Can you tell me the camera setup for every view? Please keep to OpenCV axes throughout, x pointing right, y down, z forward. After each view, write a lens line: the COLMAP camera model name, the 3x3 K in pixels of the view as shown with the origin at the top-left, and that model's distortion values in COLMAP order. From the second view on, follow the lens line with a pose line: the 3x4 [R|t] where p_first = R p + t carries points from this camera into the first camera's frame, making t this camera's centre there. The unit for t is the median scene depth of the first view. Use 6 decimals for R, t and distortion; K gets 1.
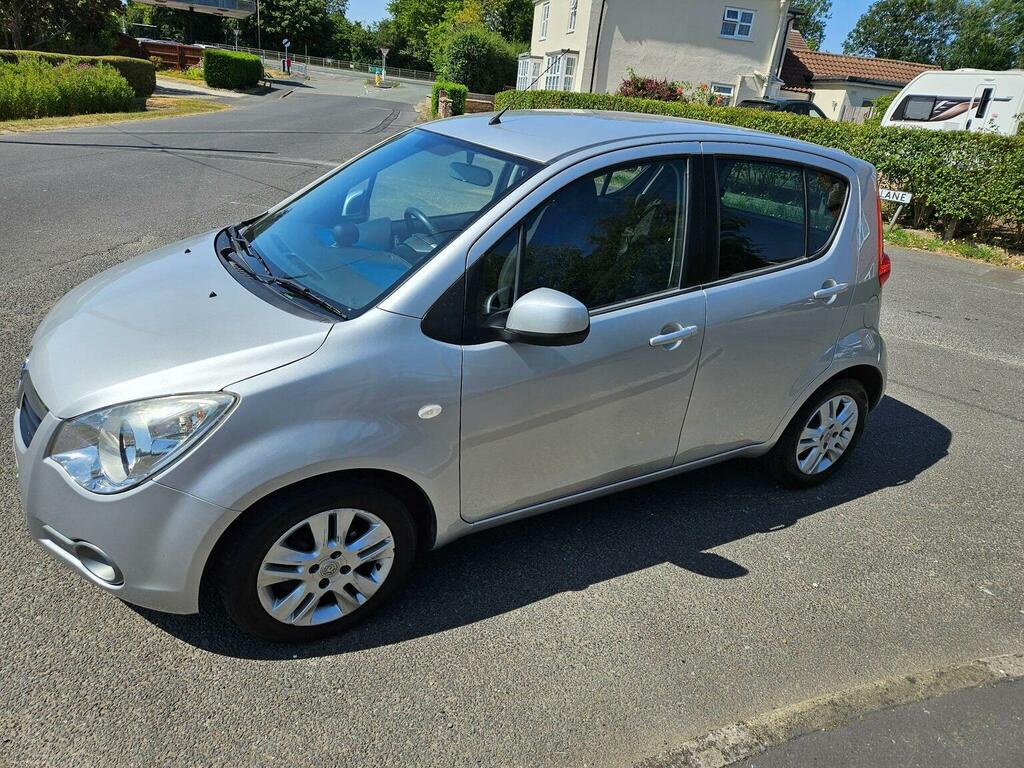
lens RADIAL K [[712.3, 0, 489.8], [0, 712.3, 376.7], [0, 0, 1]] dist [0.069316, -0.052636]
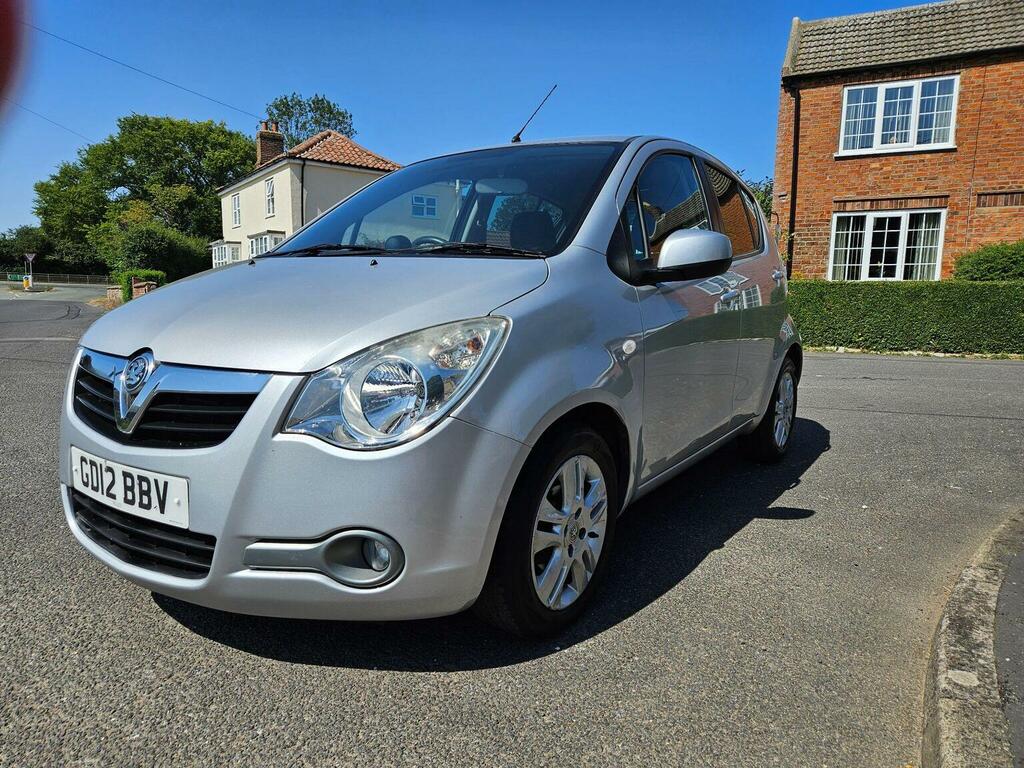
lens RADIAL K [[717.5, 0, 486.4], [0, 717.5, 385.4], [0, 0, 1]] dist [0.078344, -0.068157]
pose [[0.898856, -0.128526, 0.418973, -0.106490], [0.226810, 0.954463, -0.193799, 0.038505], [-0.374986, 0.269225, 0.887076, 0.031423]]
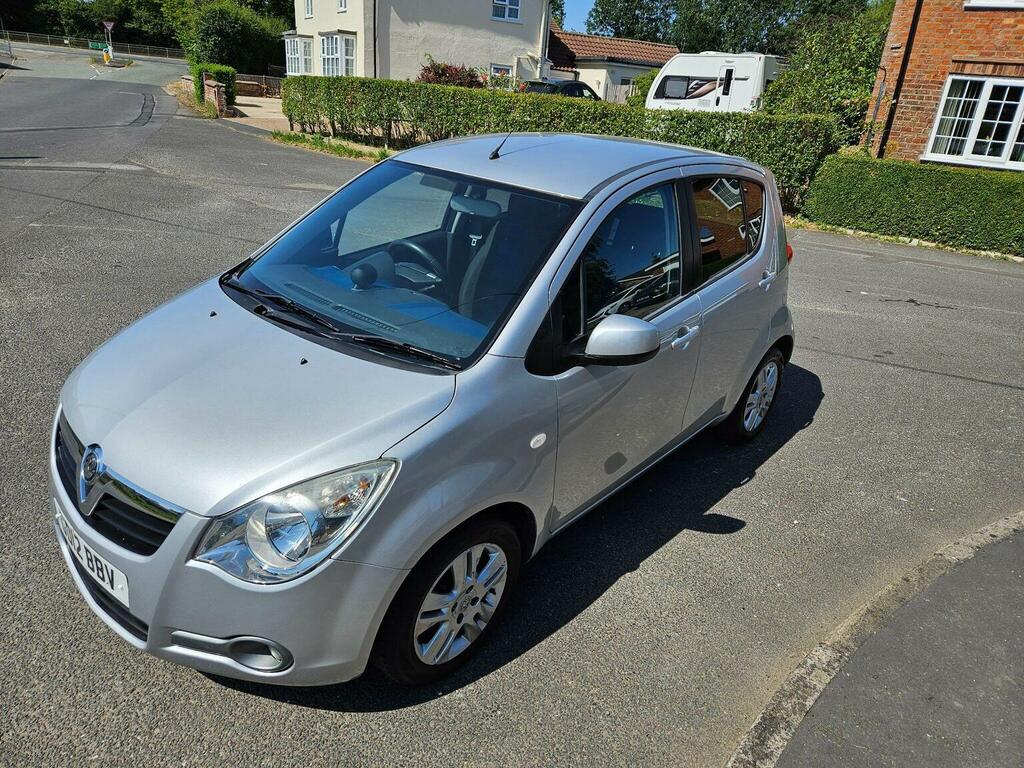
lens RADIAL K [[719.5, 0, 504.6], [0, 719.5, 378.7], [0, 0, 1]] dist [0.076405, -0.066336]
pose [[0.942340, -0.148383, 0.299962, -0.069372], [0.138881, 0.988896, 0.052881, -0.017036], [-0.304478, -0.008172, 0.952484, -0.004599]]
